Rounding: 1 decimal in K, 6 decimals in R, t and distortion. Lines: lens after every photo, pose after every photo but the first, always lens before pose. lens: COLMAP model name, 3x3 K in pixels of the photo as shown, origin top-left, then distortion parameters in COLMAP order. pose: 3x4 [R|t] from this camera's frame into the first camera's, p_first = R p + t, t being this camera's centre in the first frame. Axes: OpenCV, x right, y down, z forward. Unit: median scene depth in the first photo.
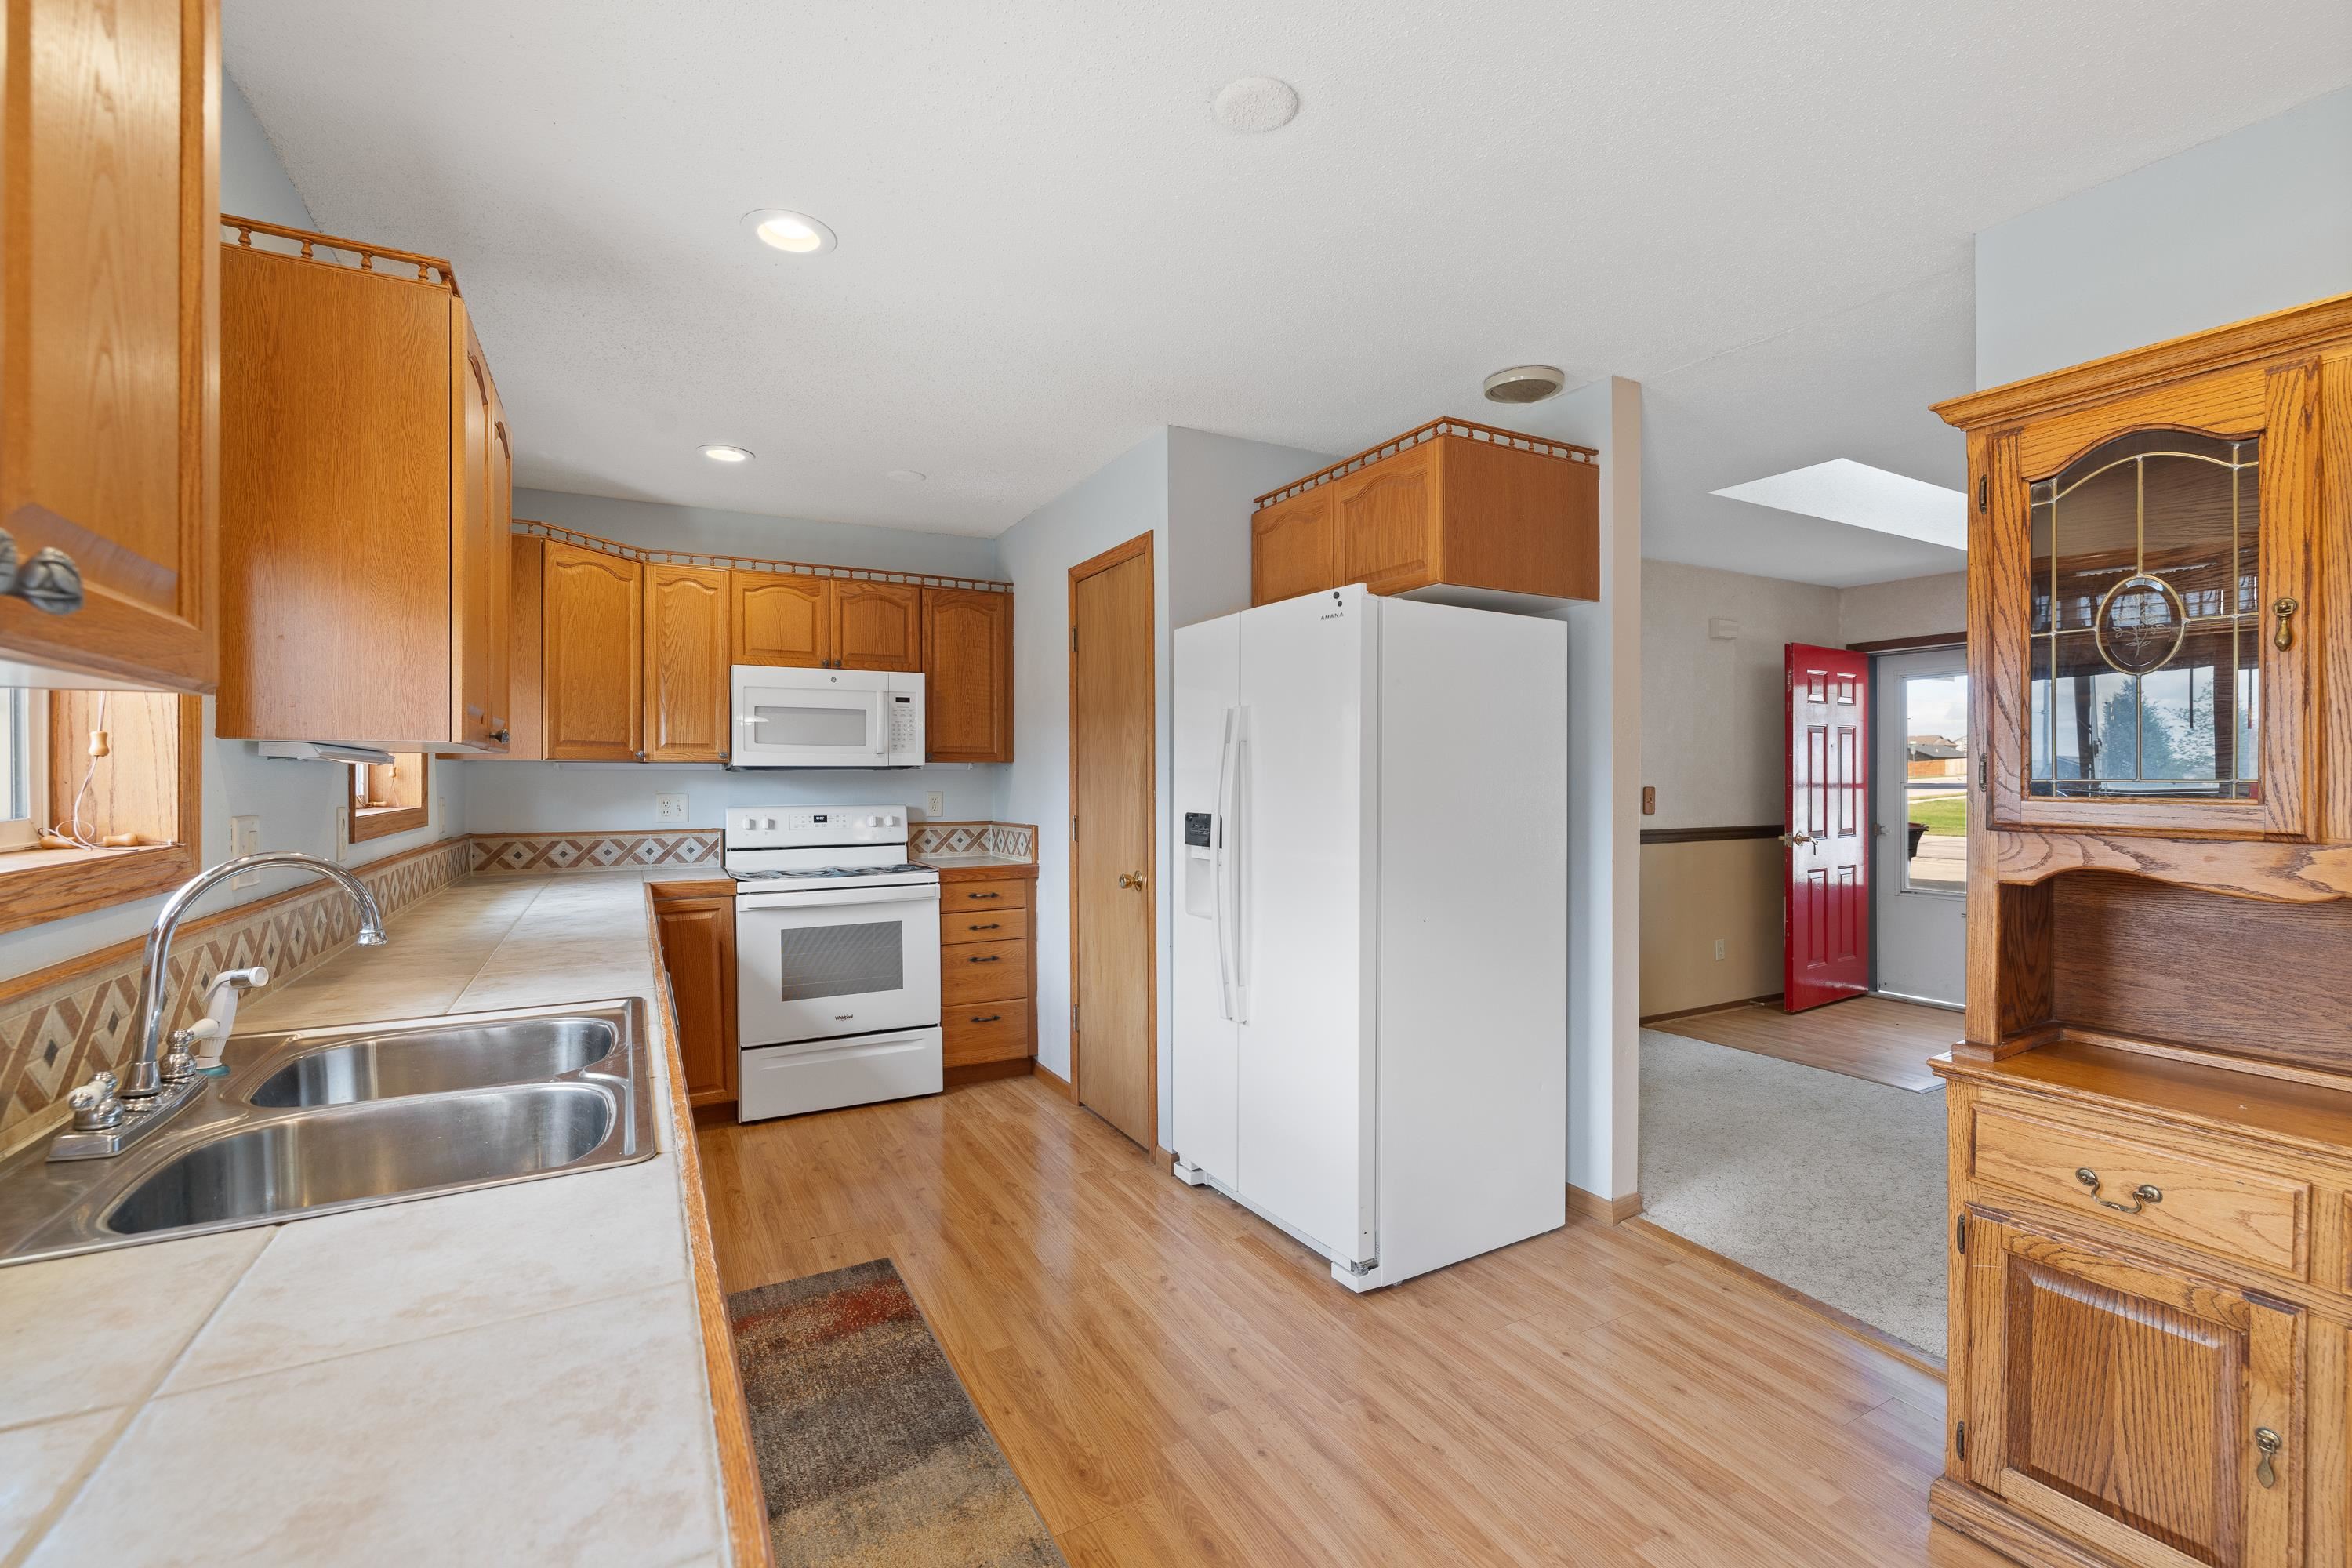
lens RADIAL K [[1021.8, 0, 1194.7], [0, 1021.8, 775.3], [0, 0, 1]] dist [-0.000842, 0.001107]
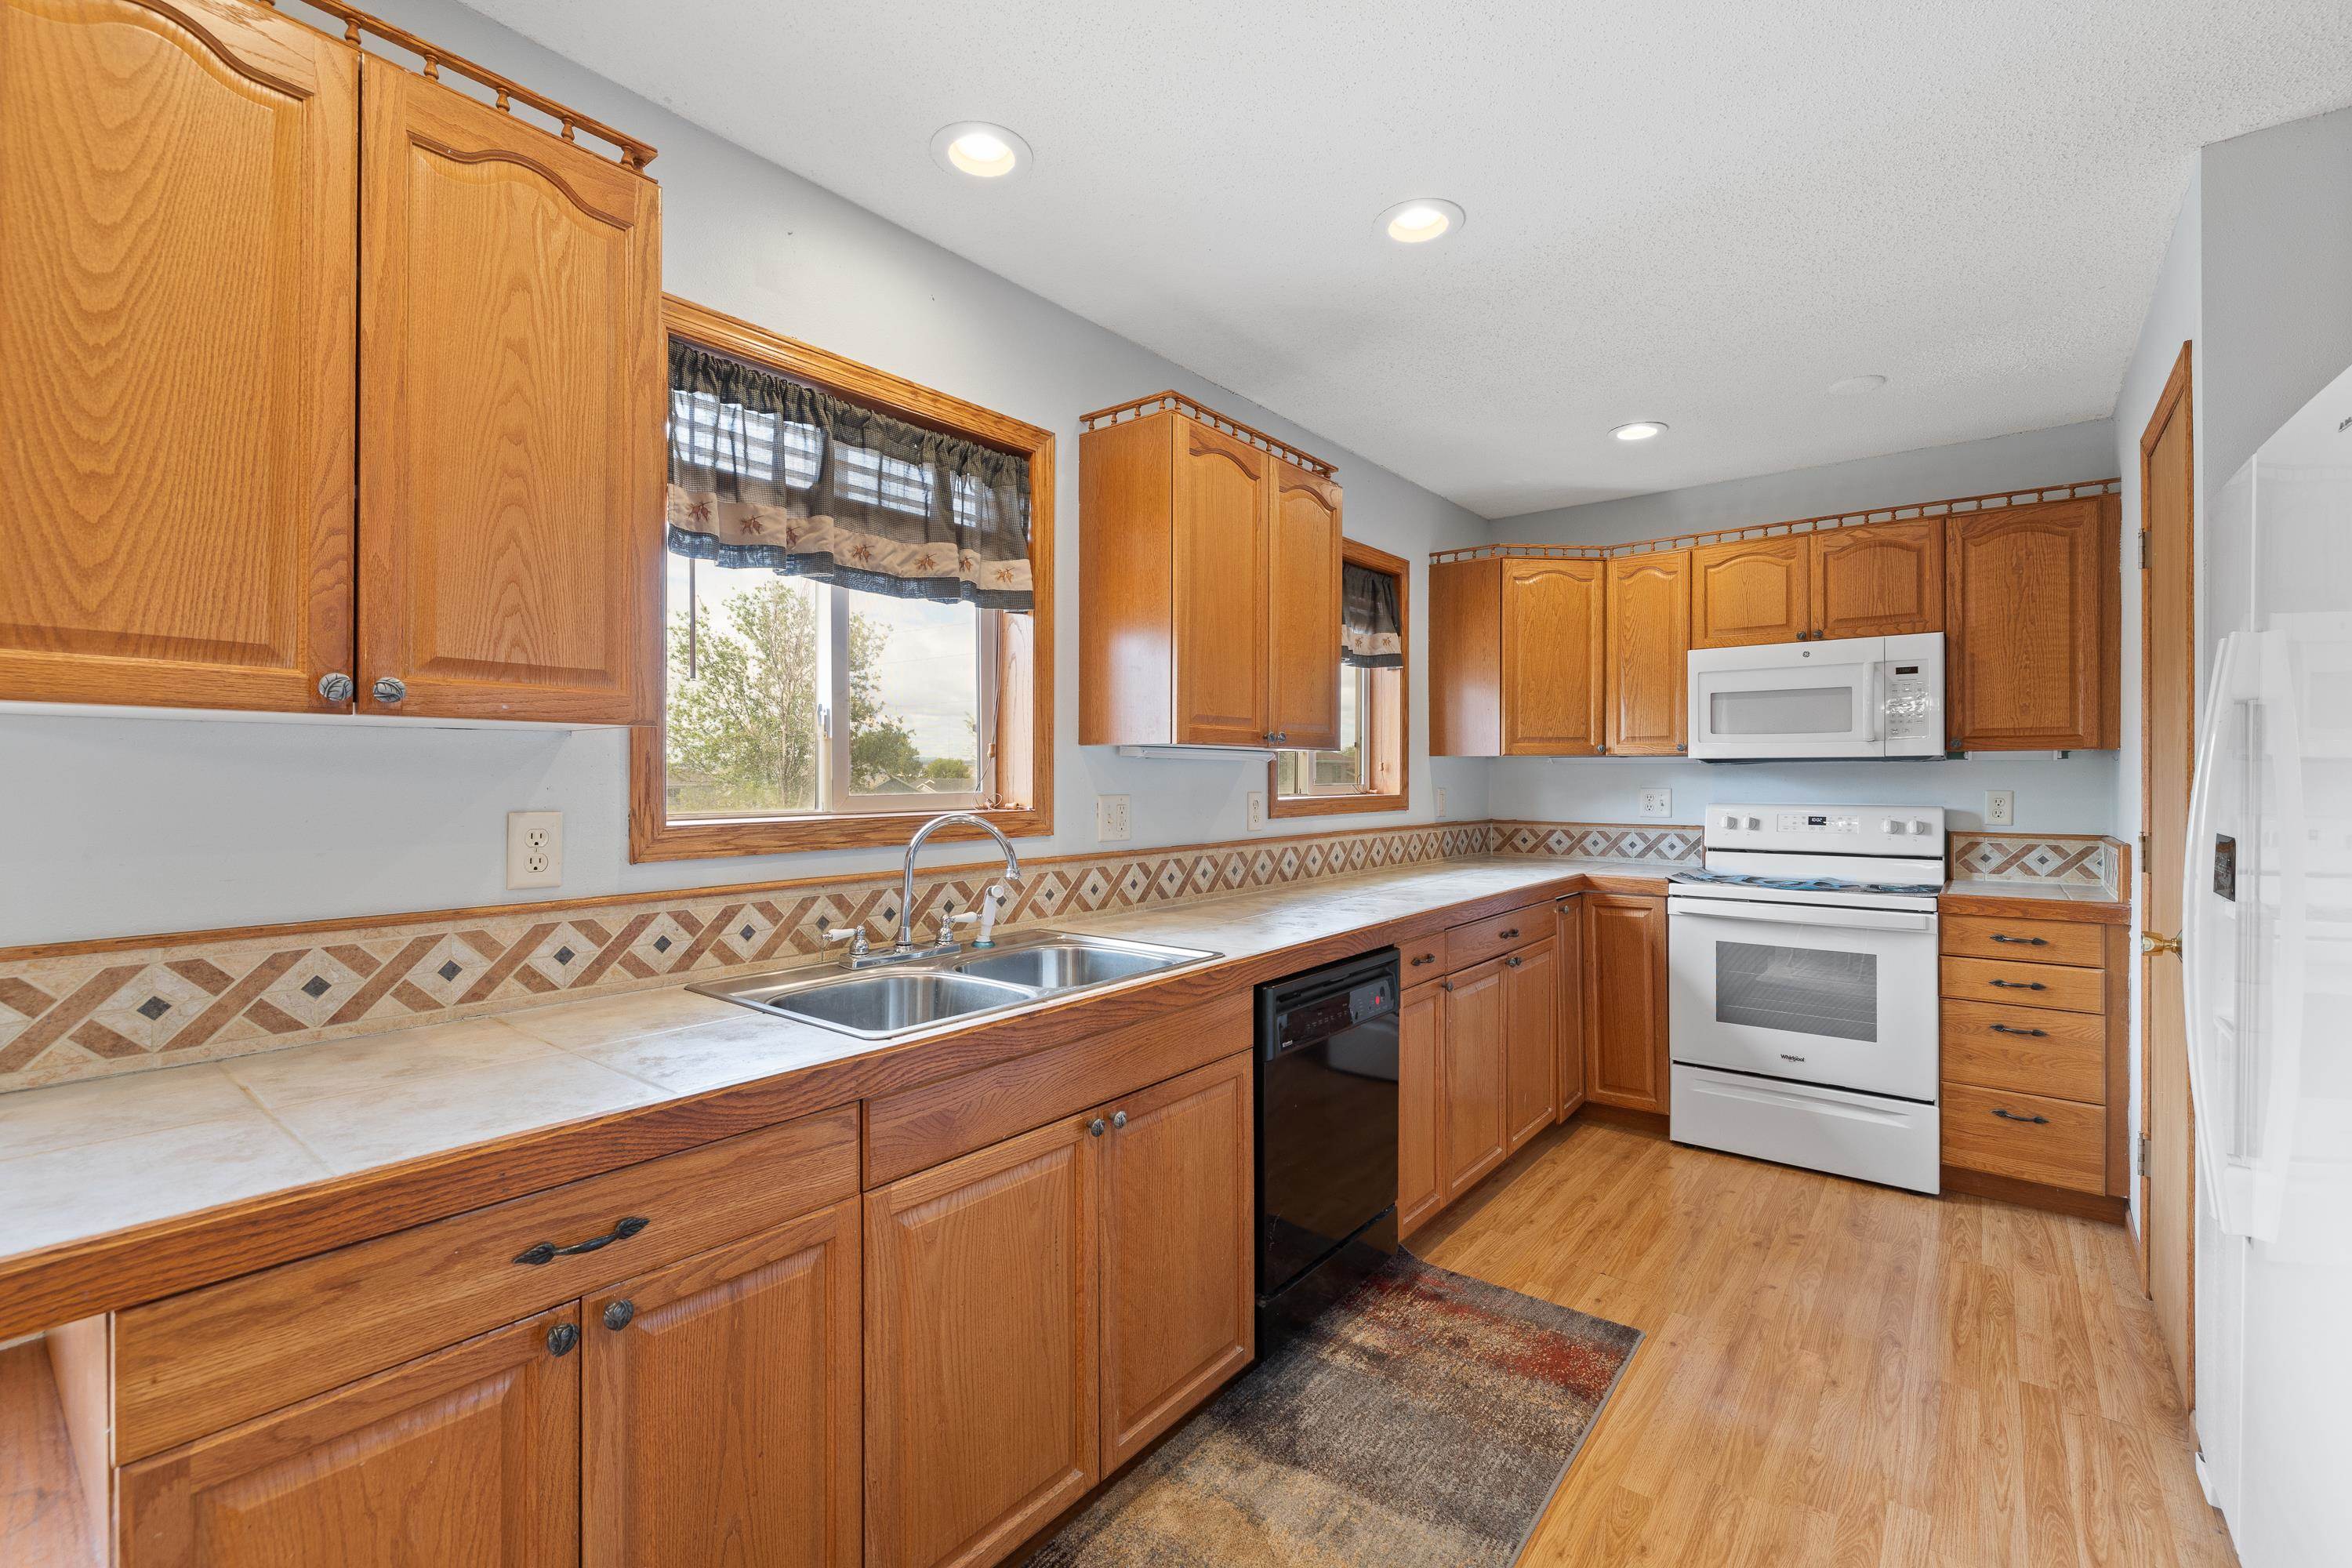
lens RADIAL K [[1021.8, 0, 1184.1], [0, 1021.8, 776.0], [0, 0, 1]] dist [-0.000842, 0.001107]
pose [[0.383615, 0.003996, -0.923484, 0.227843], [0.001292, 0.999987, 0.004864, 0.001319], [0.923492, -0.003060, 0.383605, 0.212279]]
